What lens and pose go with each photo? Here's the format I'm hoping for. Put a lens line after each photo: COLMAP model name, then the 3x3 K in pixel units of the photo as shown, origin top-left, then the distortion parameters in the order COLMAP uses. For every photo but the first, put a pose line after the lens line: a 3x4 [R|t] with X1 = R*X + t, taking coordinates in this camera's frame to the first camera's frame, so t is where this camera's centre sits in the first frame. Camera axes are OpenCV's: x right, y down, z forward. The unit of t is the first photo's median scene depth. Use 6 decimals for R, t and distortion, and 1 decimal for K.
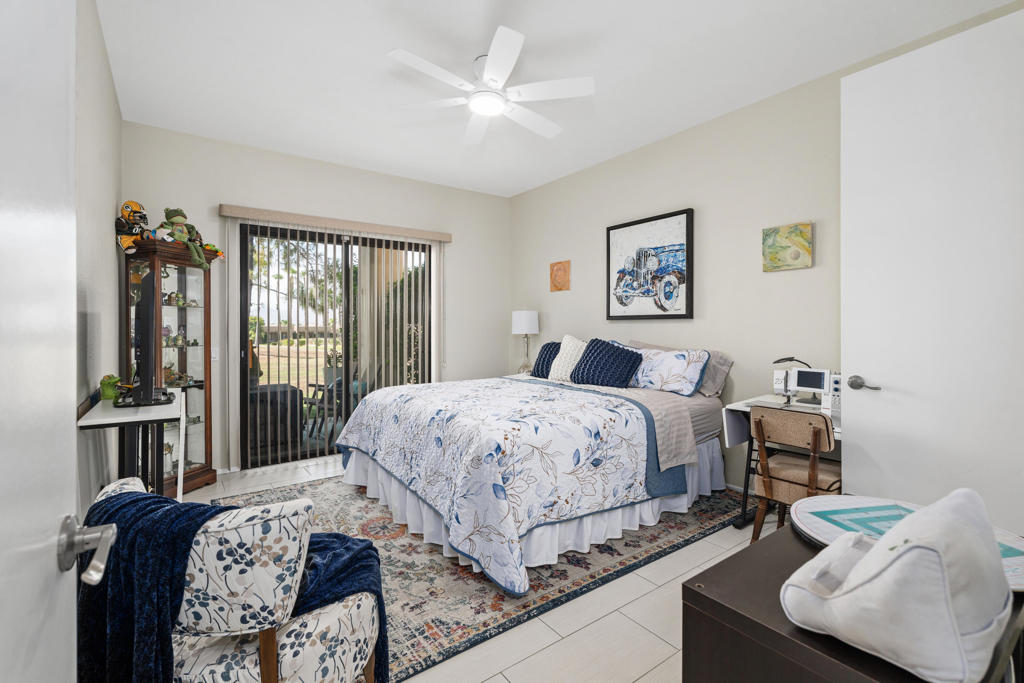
lens RADIAL K [[461.3, 0, 510.1], [0, 461.3, 330.5], [0, 0, 1]] dist [0.000338, 0.000204]
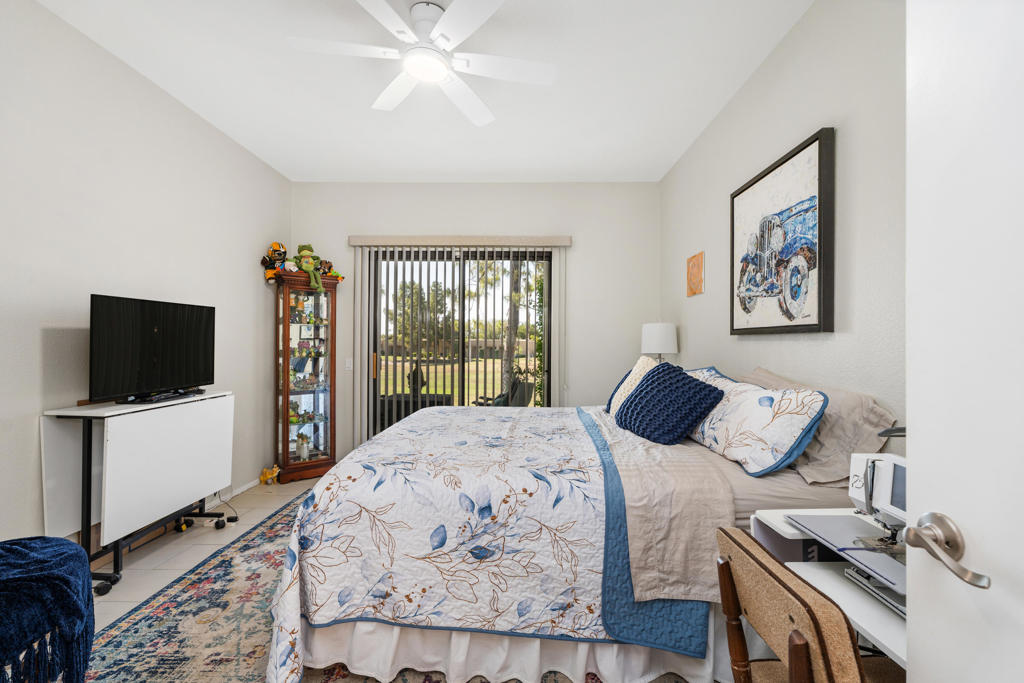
lens RADIAL K [[454.0, 0, 512.0], [0, 454.0, 341.5], [0, 0, 1]] dist [0.003500, 0.000456]
pose [[0.797176, 0.007308, -0.603703, 0.411705], [-0.014954, 0.999859, -0.007644, -0.004972], [0.603562, 0.015121, 0.797173, 0.347324]]
